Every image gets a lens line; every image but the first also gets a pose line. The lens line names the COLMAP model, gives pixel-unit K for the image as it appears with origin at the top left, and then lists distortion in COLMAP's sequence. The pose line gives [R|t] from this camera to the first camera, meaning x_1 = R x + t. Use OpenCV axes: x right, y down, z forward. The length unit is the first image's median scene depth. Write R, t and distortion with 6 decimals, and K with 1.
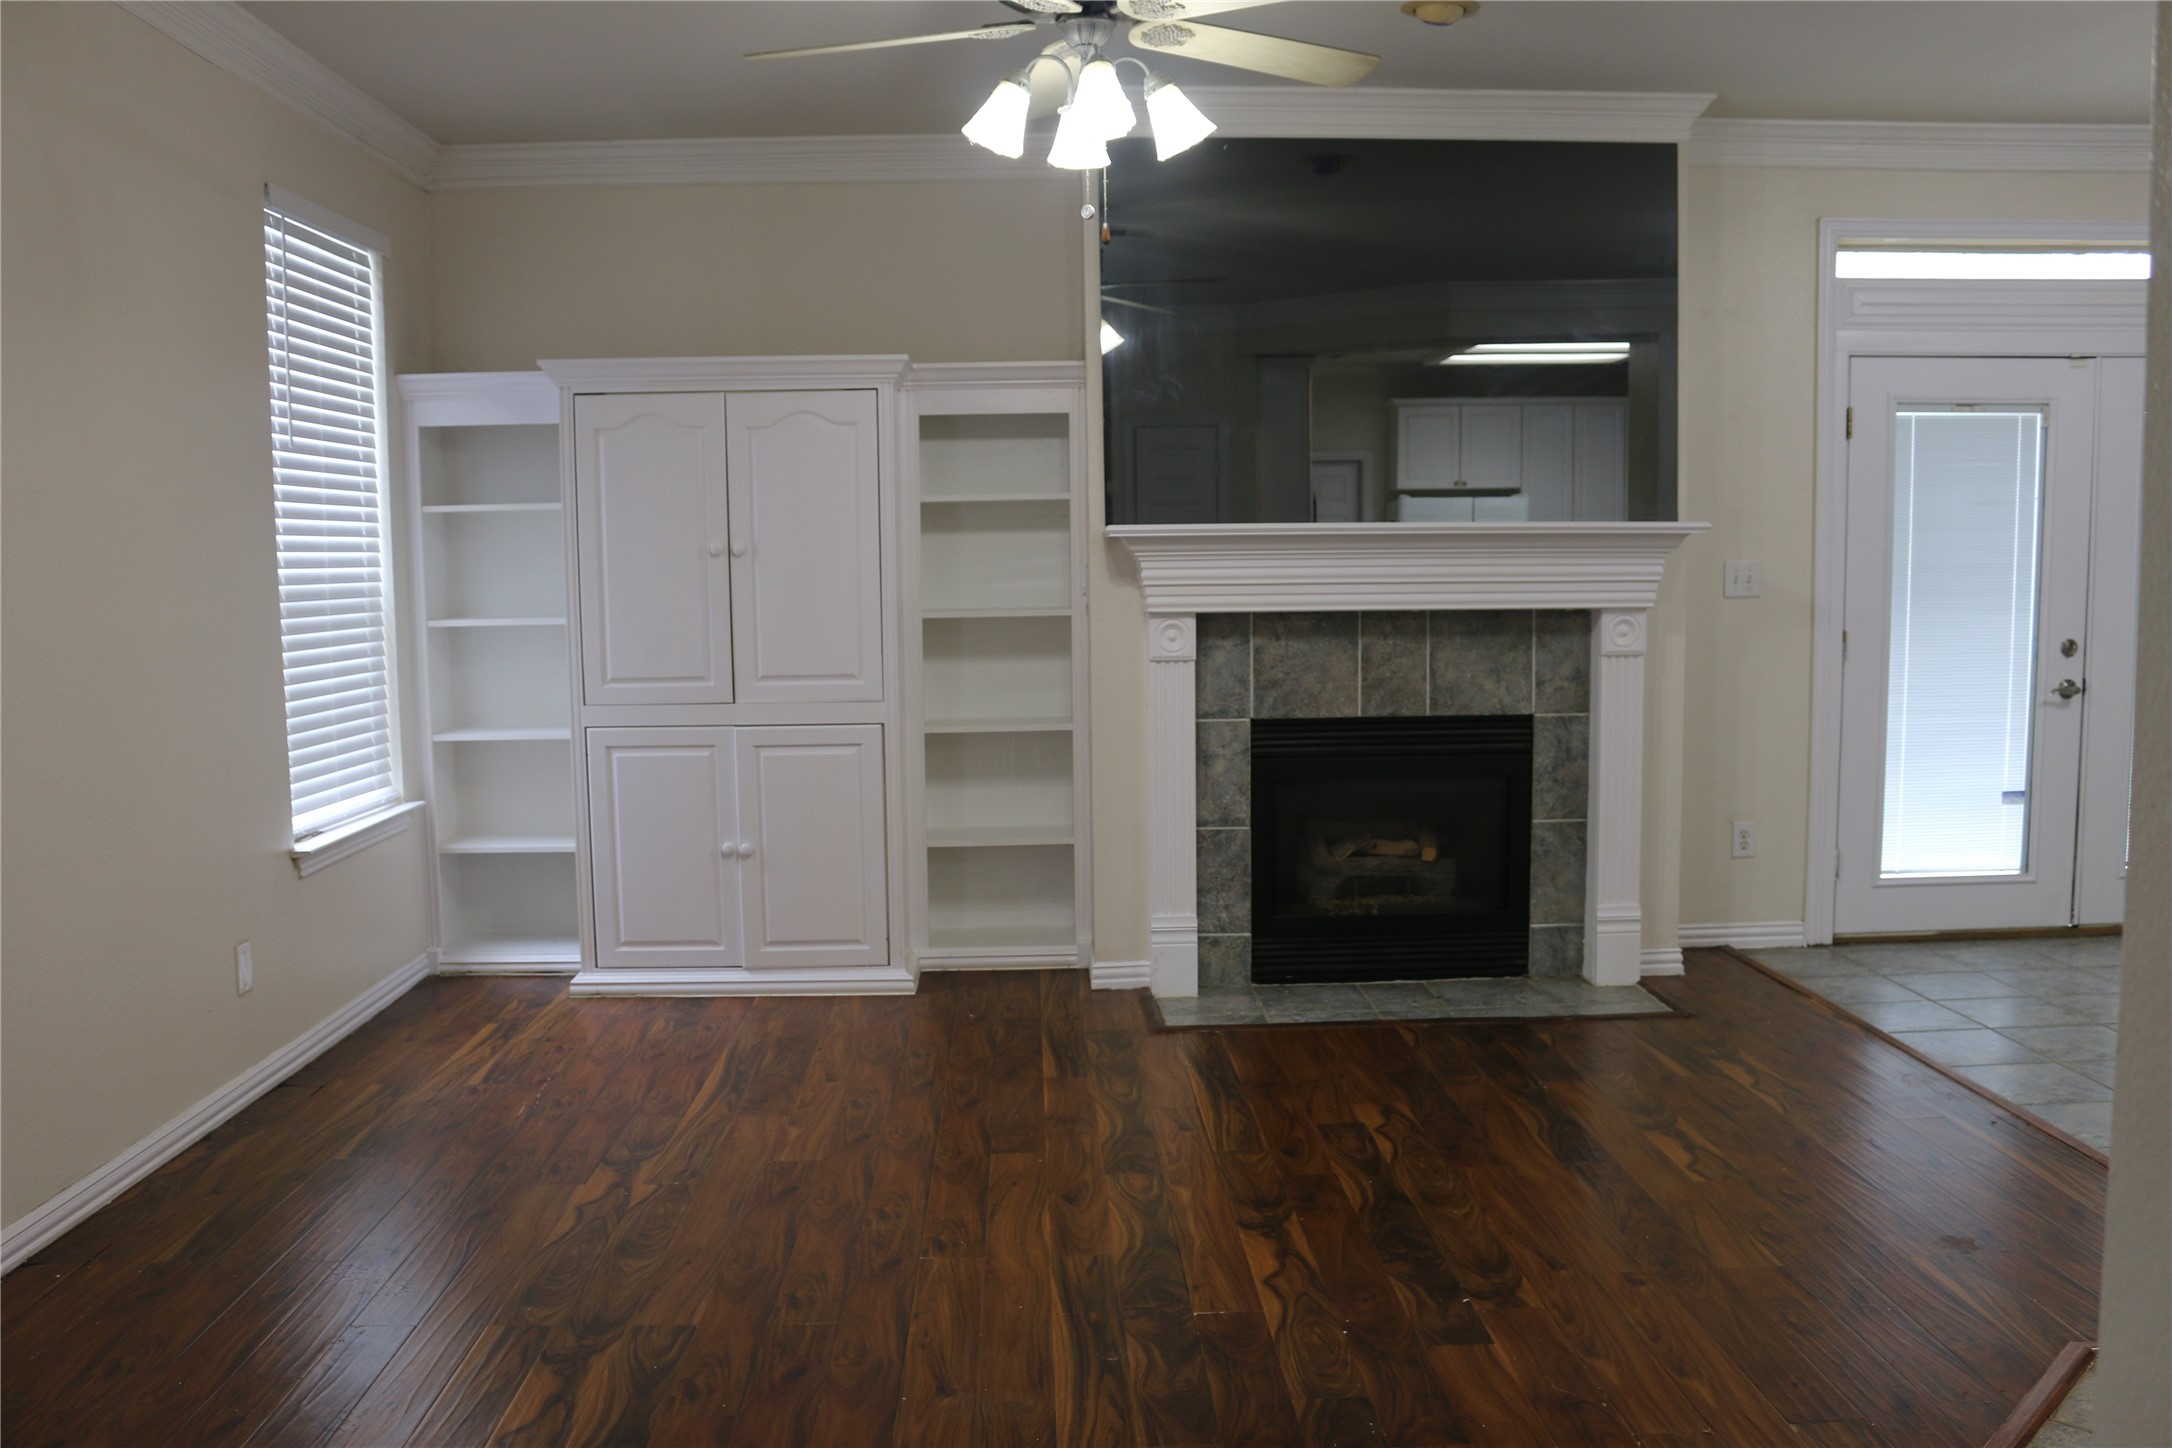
lens RADIAL K [[1794.6, 0, 1081.6], [0, 1794.6, 748.9], [0, 0, 1]] dist [-0.161599, 0.141198]
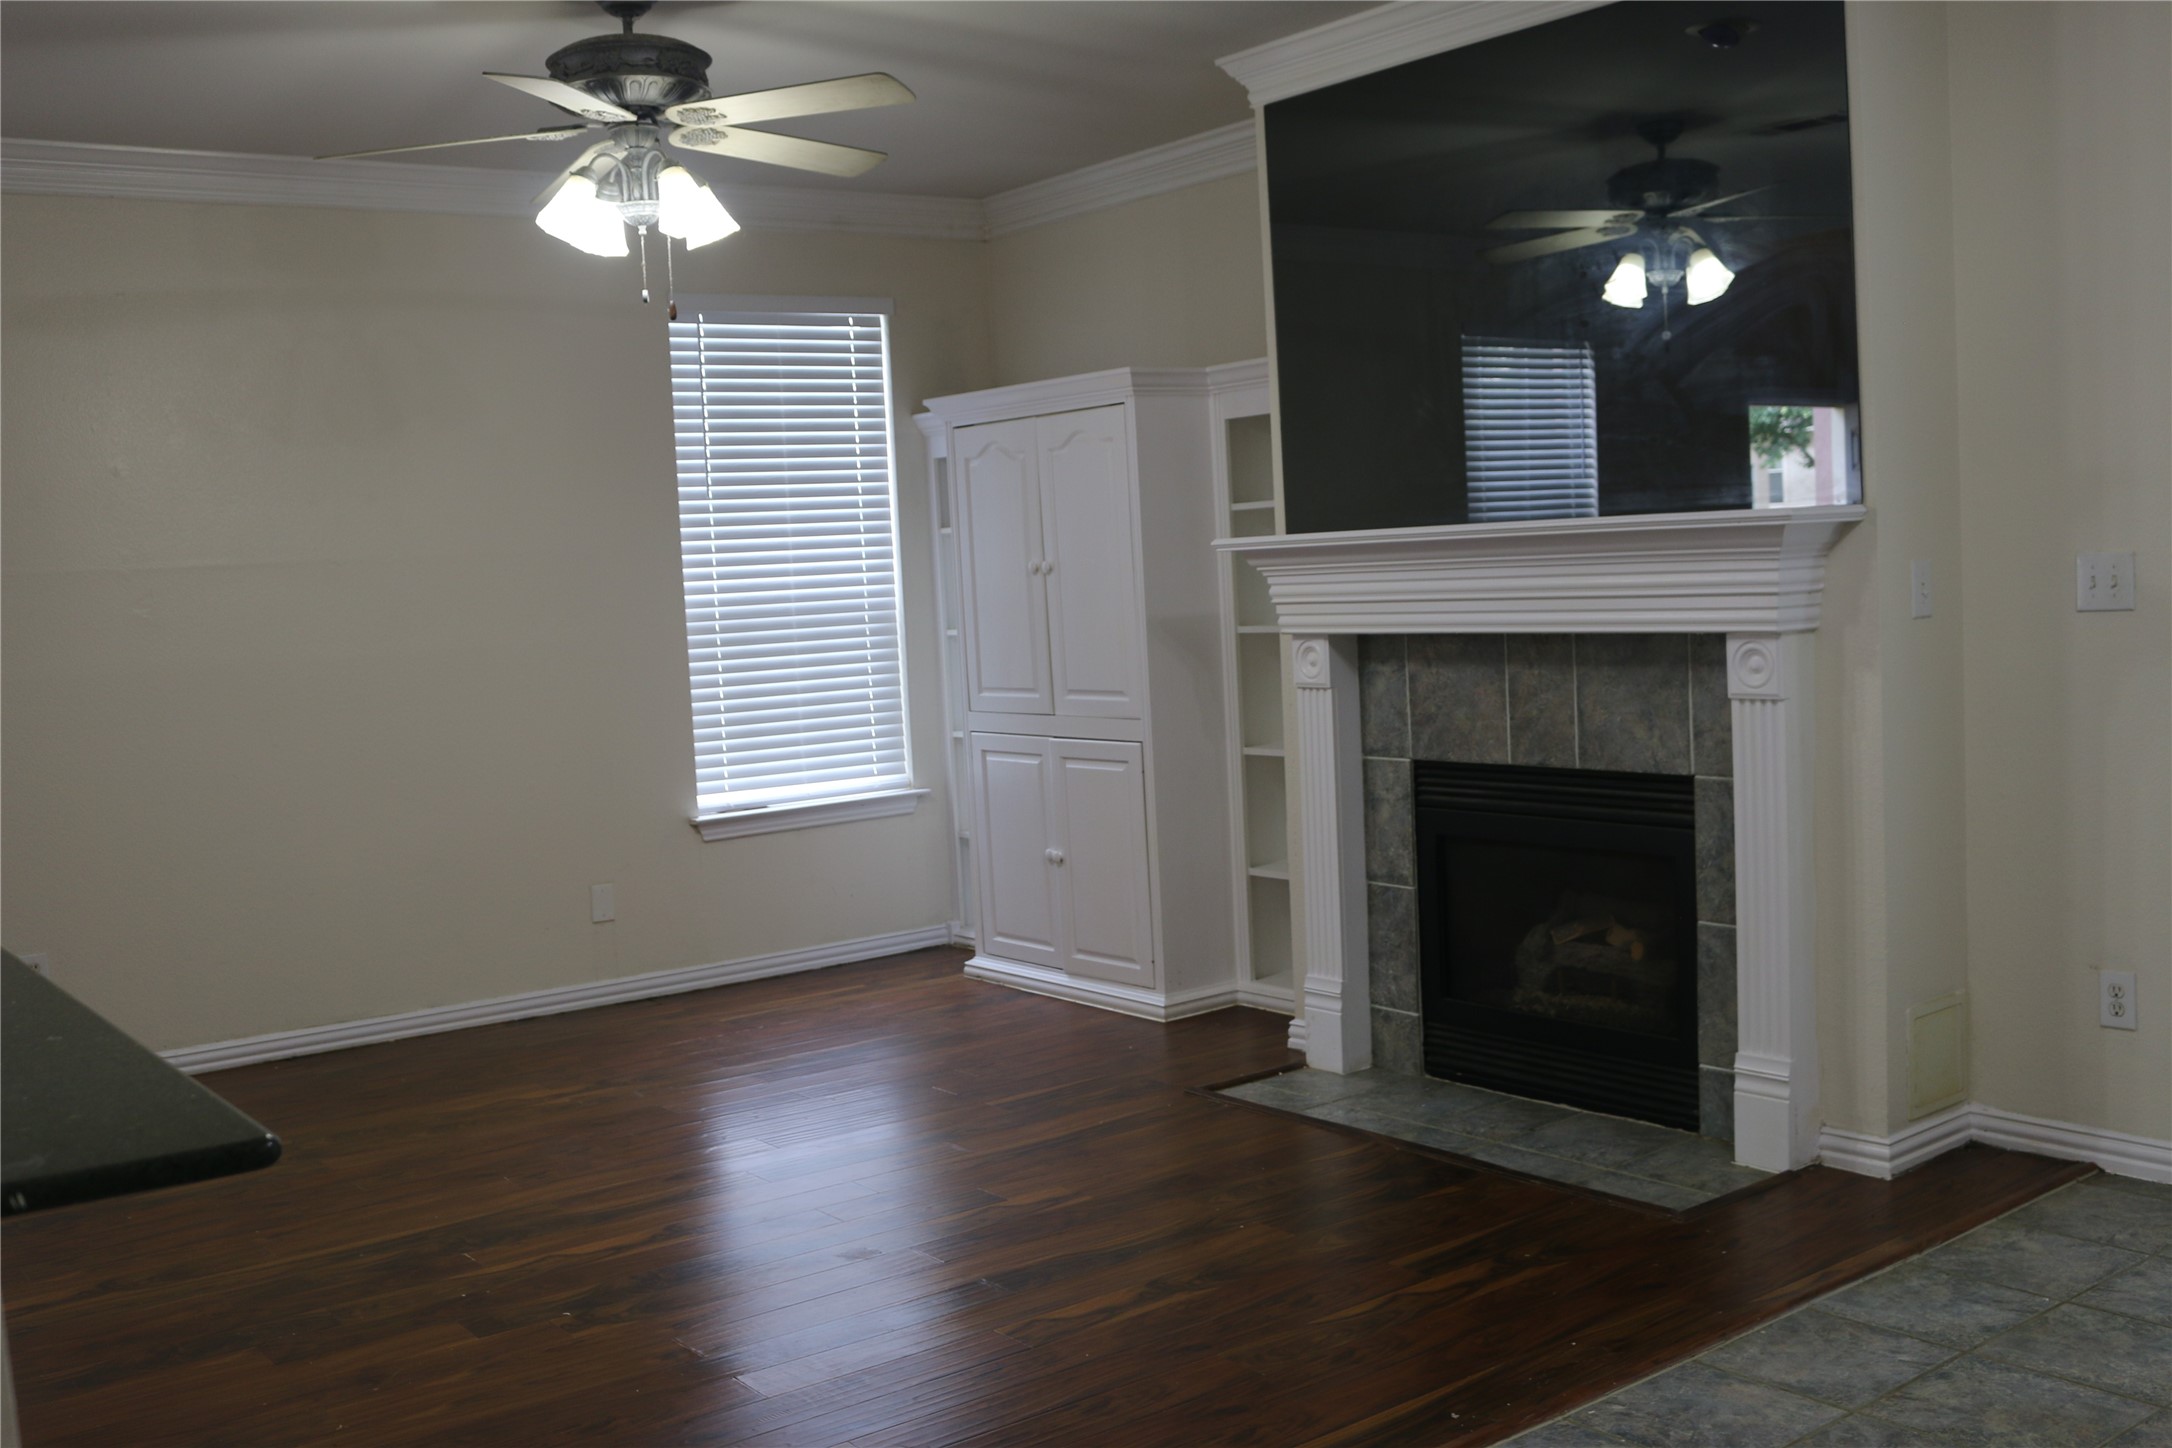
lens RADIAL K [[2097.1, 0, 1080.8], [0, 2097.1, 755.3], [0, 0, 1]] dist [-0.137584, 0.142136]
pose [[0.575813, 0.057580, -0.815551, 0.805652], [-0.045006, 0.998237, 0.038702, -0.049617], [0.816342, 0.014420, 0.577389, 0.305464]]
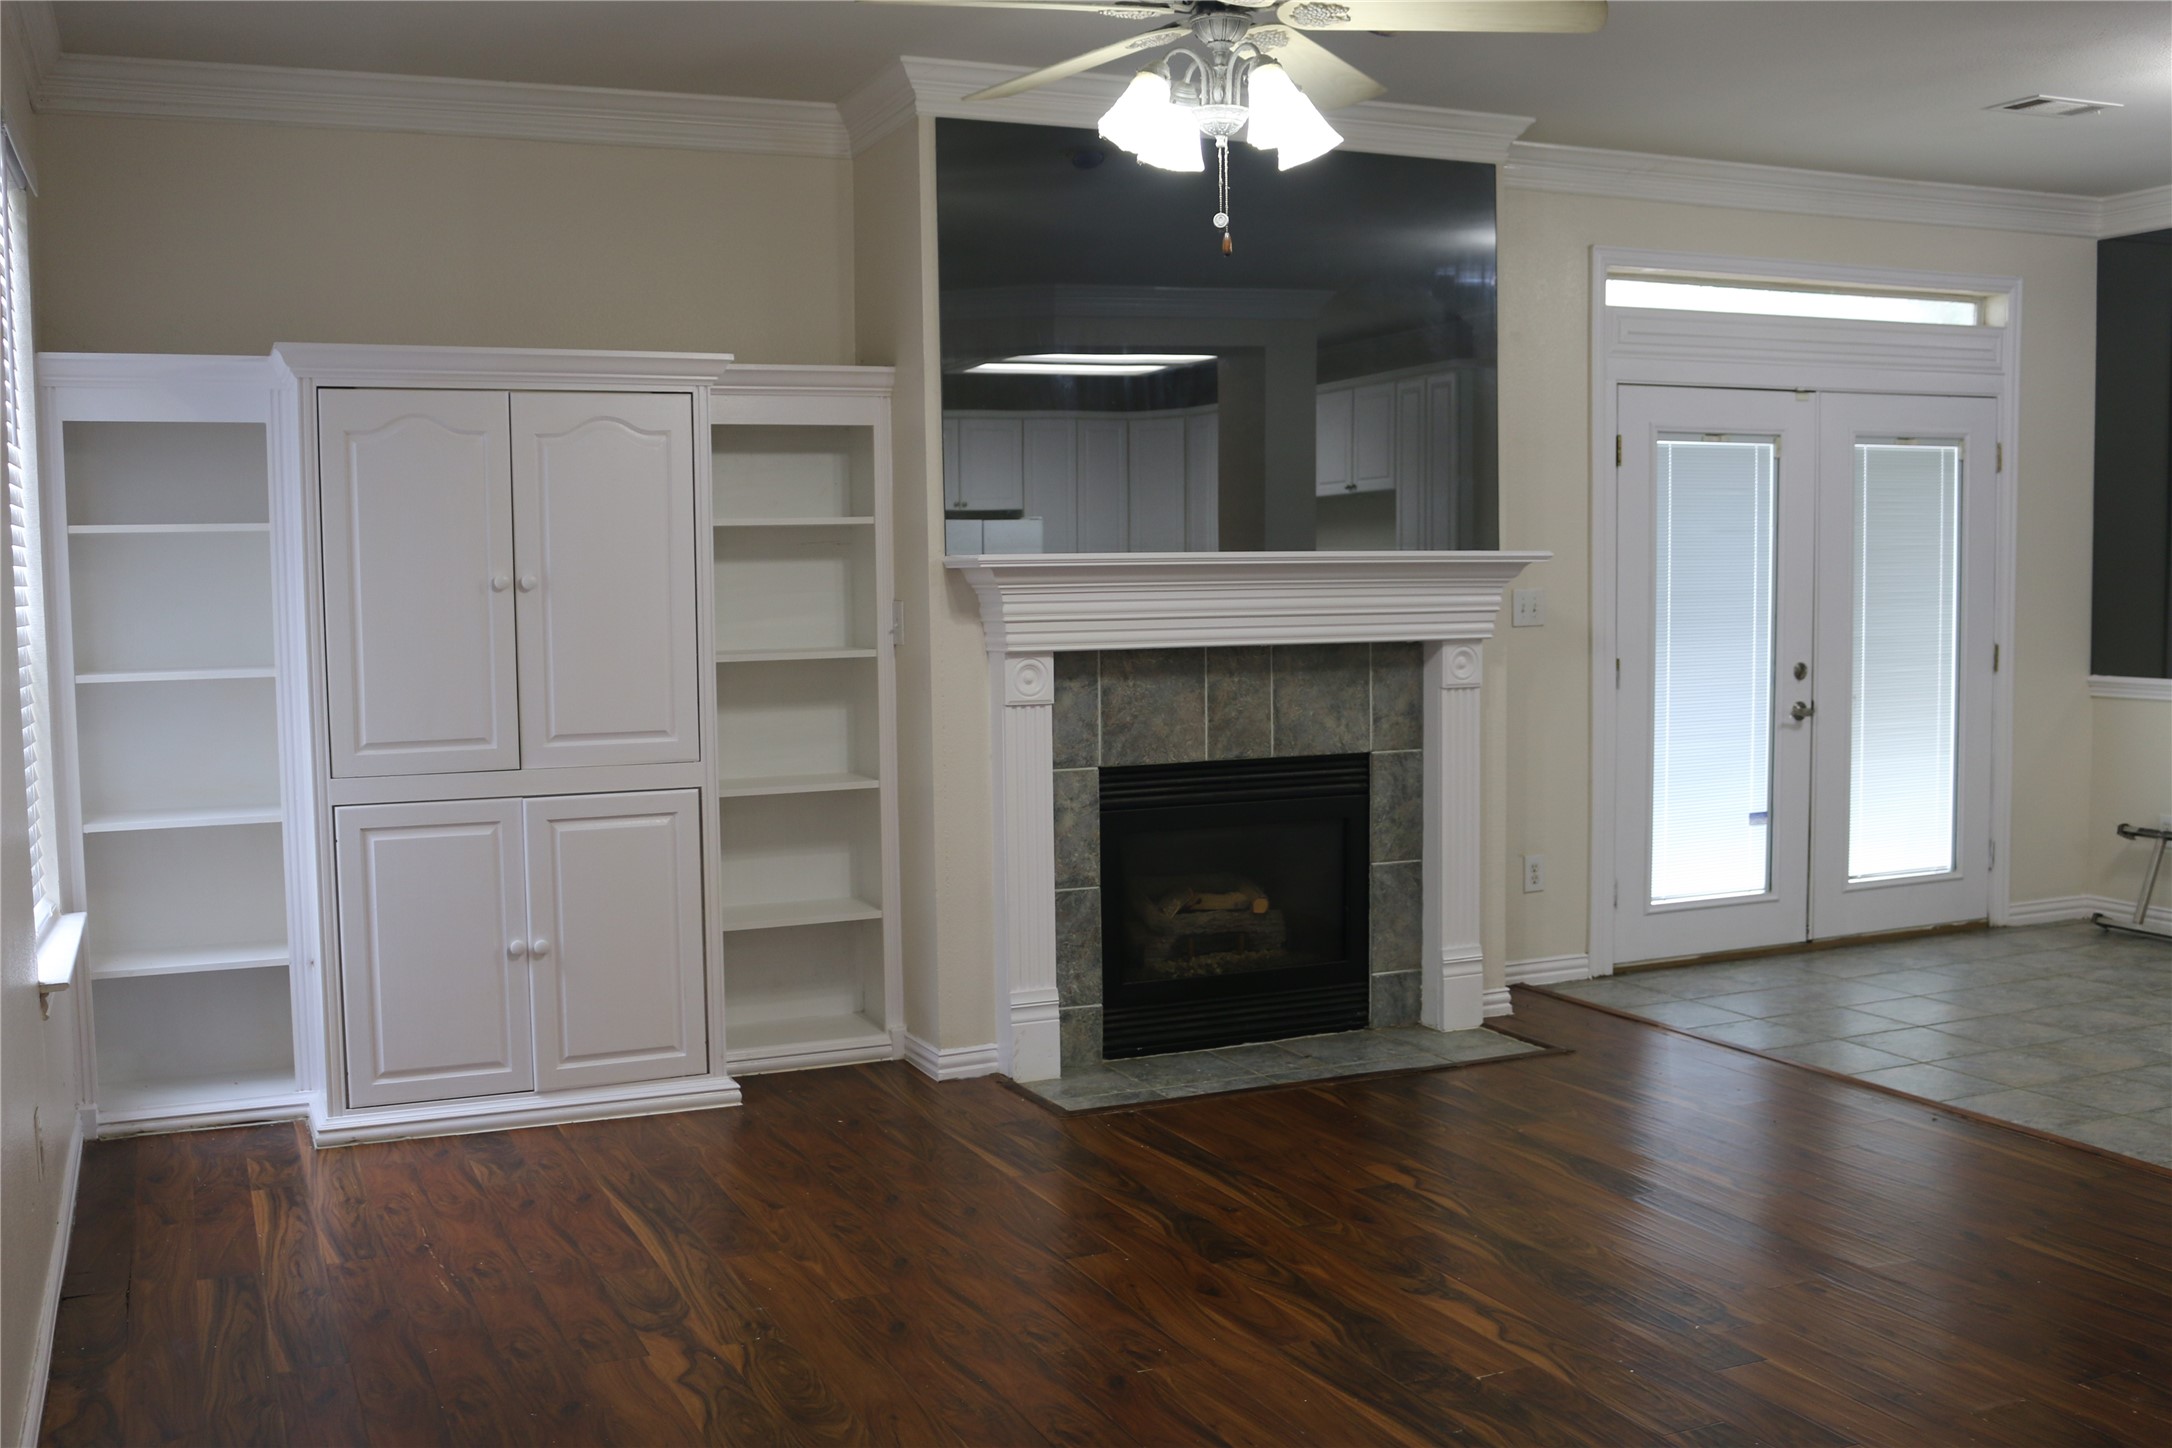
lens RADIAL K [[2097.1, 0, 1080.8], [0, 2097.1, 755.3], [0, 0, 1]] dist [-0.137584, 0.142136]
pose [[0.927021, -0.031965, 0.373644, -0.310698], [0.041931, 0.998948, -0.018573, -0.003474], [-0.372657, 0.032885, 0.927386, 0.017445]]
